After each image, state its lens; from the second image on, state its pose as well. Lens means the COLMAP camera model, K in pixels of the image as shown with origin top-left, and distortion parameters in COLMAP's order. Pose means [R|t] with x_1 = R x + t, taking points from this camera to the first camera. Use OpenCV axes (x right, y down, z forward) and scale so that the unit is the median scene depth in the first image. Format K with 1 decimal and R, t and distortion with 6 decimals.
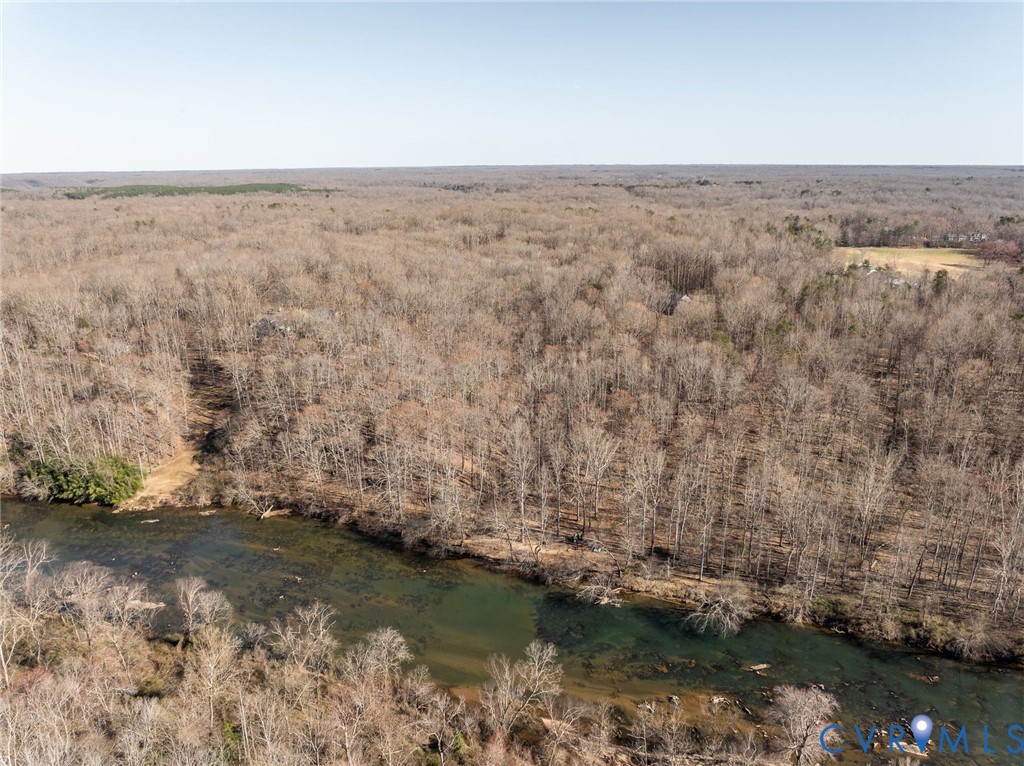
lens RADIAL K [[722.9, 0, 512.0], [0, 722.9, 383.0], [0, 0, 1]] dist [-0.070633, 0.044853]
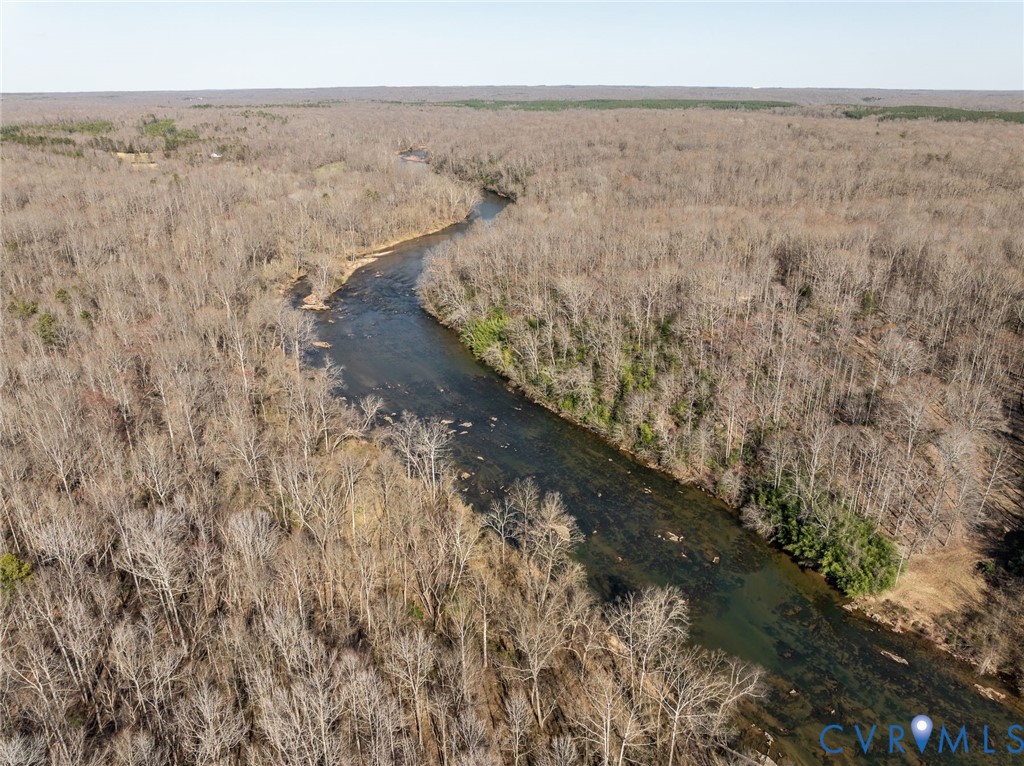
lens RADIAL K [[722.9, 0, 512.0], [0, 722.9, 383.0], [0, 0, 1]] dist [-0.070633, 0.044853]
pose [[0.581618, 0.319158, -0.748238, -0.134689], [-0.239705, 0.946219, 0.217280, -0.044924], [0.777343, 0.052982, 0.626841, 0.132762]]
